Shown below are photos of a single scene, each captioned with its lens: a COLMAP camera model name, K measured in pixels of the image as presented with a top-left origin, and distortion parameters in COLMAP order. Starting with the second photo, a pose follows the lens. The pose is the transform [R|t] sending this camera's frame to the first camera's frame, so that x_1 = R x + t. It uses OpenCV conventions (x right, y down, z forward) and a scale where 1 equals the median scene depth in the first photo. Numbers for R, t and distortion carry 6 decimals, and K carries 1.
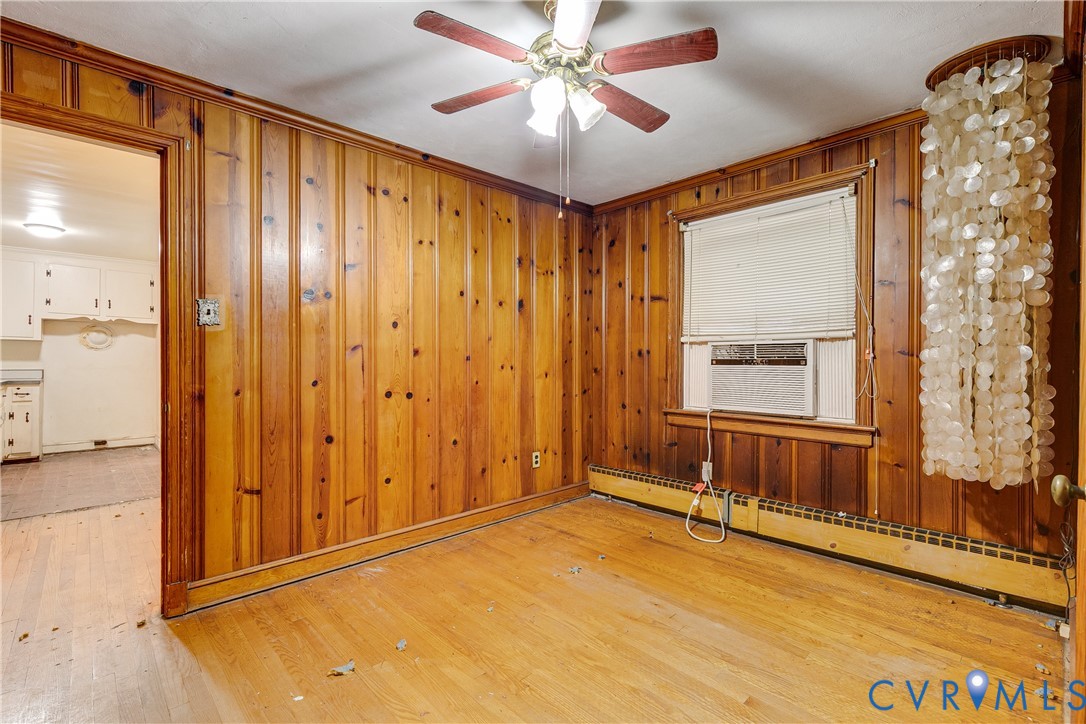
lens RADIAL K [[493.1, 0, 543.0], [0, 493.1, 362.0], [0, 0, 1]] dist [0.001569, 0.000194]
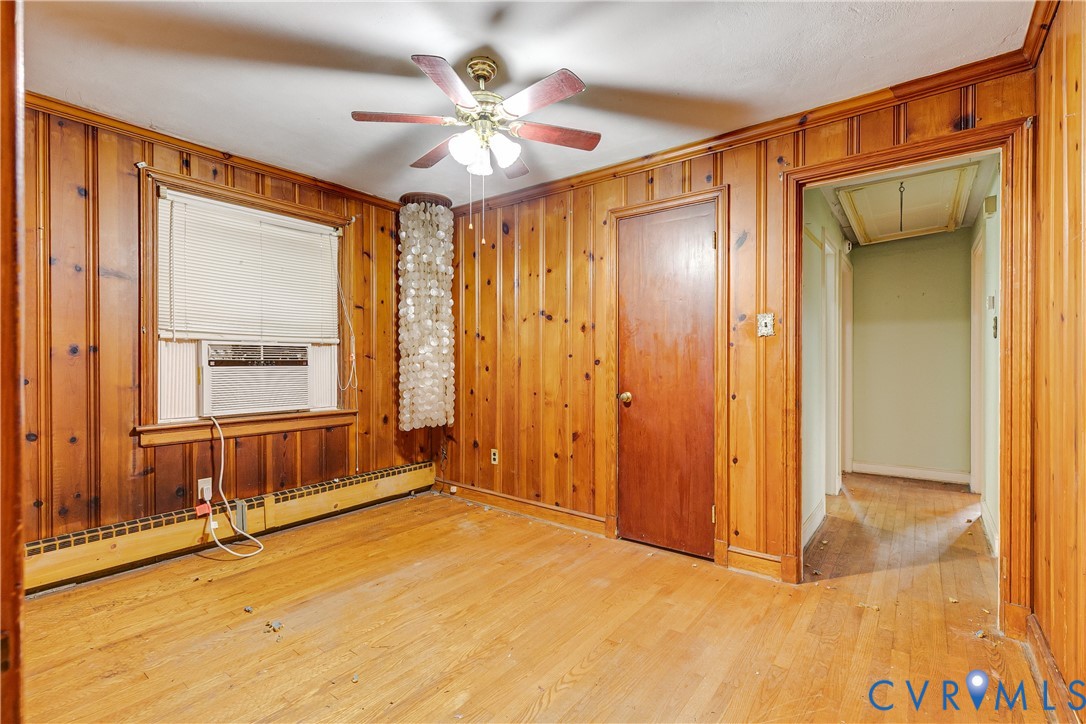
lens RADIAL K [[493.1, 0, 543.0], [0, 493.1, 362.0], [0, 0, 1]] dist [0.001569, 0.000194]
pose [[-0.168829, -0.001501, 0.985644, -0.677395], [0.002621, 0.999995, 0.001972, -0.002566], [-0.985642, 0.002916, -0.168824, 0.607354]]
